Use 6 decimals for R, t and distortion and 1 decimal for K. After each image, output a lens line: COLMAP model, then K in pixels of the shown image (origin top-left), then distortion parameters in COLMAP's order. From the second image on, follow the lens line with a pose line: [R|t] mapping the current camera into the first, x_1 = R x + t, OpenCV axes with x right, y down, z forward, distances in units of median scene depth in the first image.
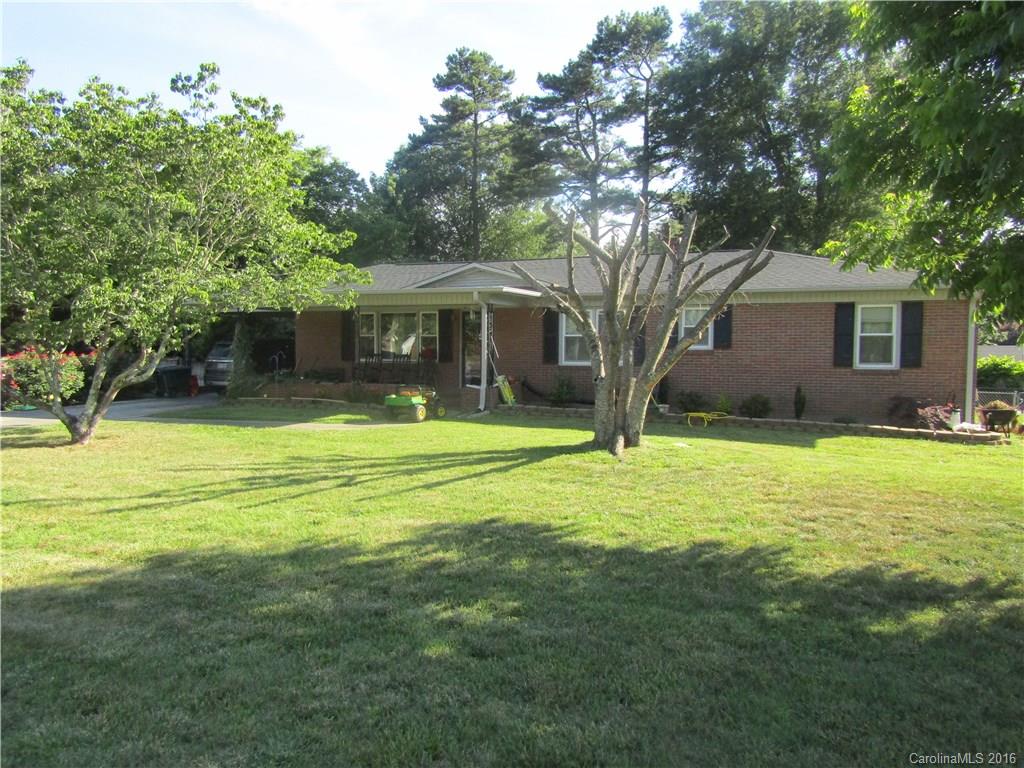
lens RADIAL K [[728.3, 0, 512.0], [0, 728.3, 384.0], [0, 0, 1]] dist [-0.007297, -0.001121]
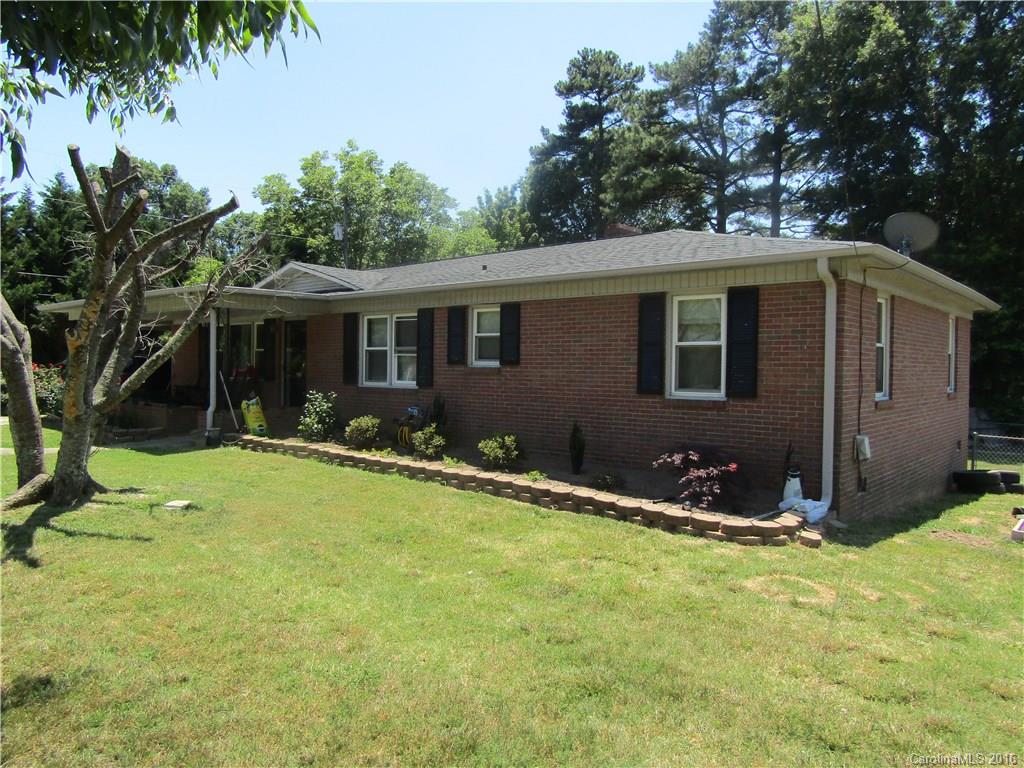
lens RADIAL K [[728.3, 0, 512.0], [0, 728.3, 384.0], [0, 0, 1]] dist [-0.007297, -0.001121]
pose [[0.937298, 0.017469, -0.348092, 0.191704], [-0.030474, 0.999026, -0.031920, -0.003089], [0.347195, 0.040526, 0.936917, 0.123929]]
